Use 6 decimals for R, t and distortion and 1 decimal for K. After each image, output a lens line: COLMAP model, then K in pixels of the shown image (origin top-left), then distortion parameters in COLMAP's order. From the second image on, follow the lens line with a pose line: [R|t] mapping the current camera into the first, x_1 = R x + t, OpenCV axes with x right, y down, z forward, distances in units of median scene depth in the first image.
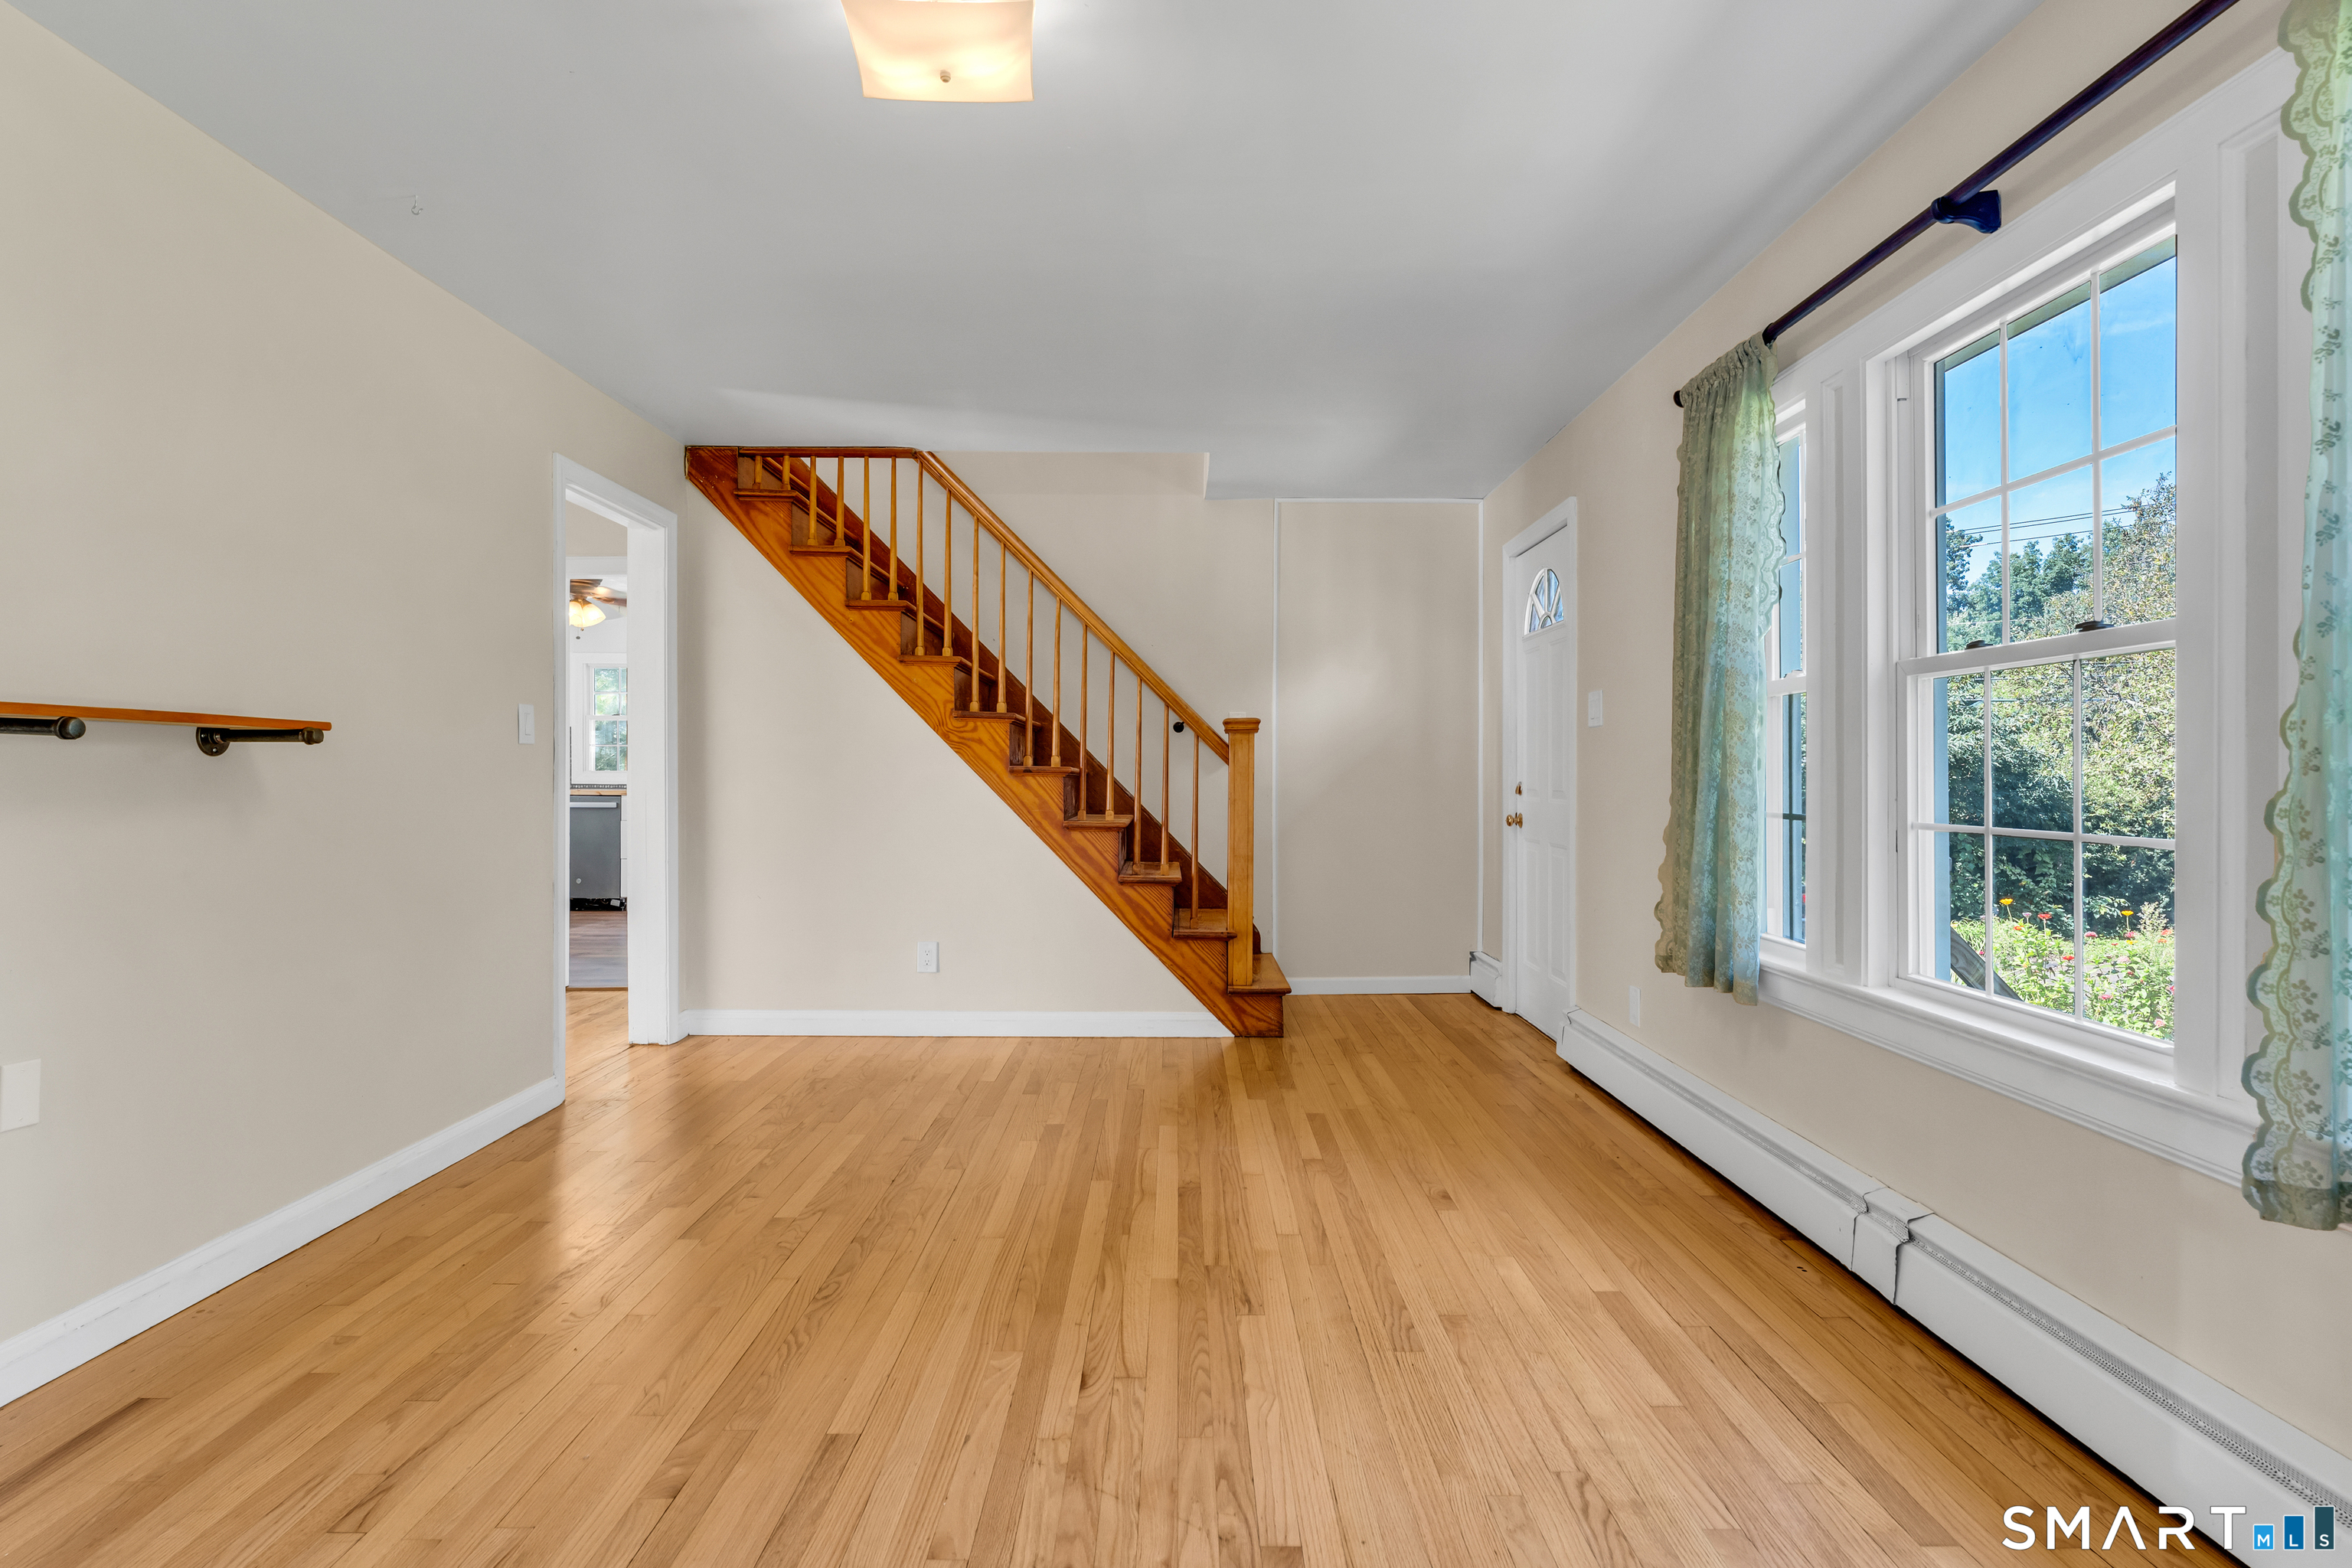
lens RADIAL K [[1180.0, 0, 1163.4], [0, 1180.0, 776.2], [0, 0, 1]] dist [0.000203, -0.000054]
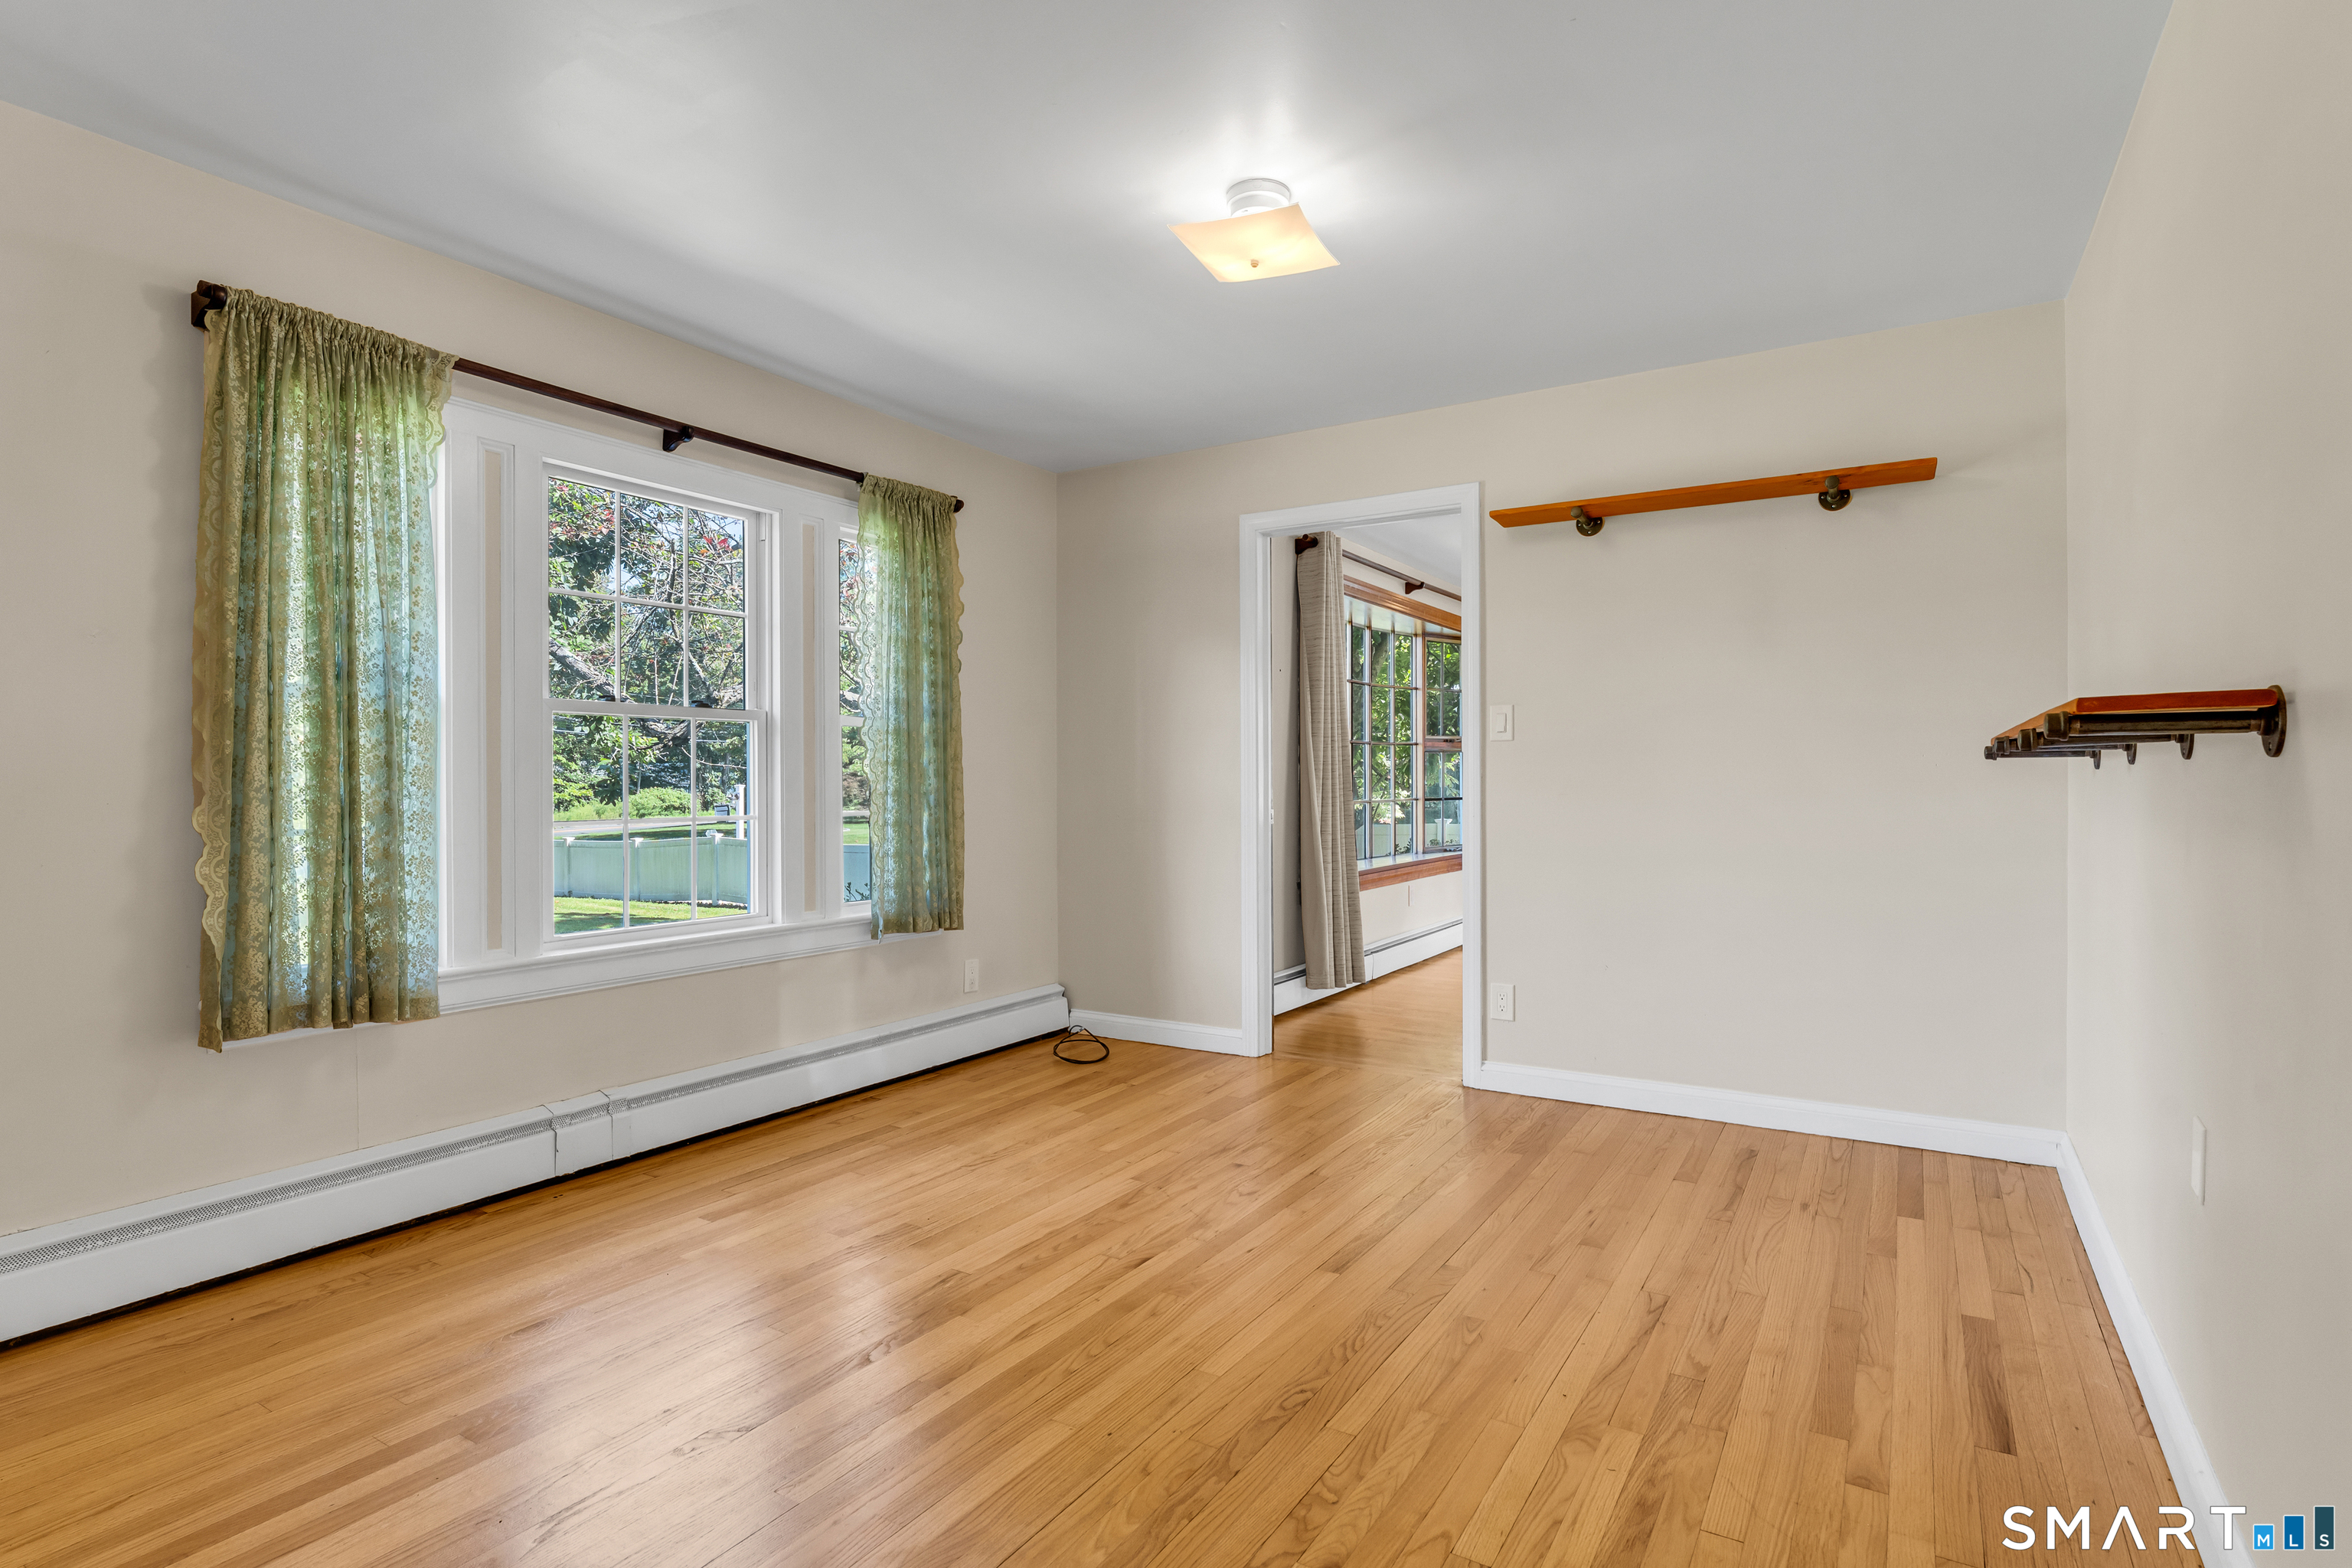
lens RADIAL K [[1180.0, 0, 1163.4], [0, 1180.0, 776.2], [0, 0, 1]] dist [0.000203, -0.000054]
pose [[-0.848815, 0.004660, 0.528669, -0.738054], [0.003752, 0.999989, -0.002790, -0.008430], [-0.528677, -0.000385, -0.848823, 2.002402]]
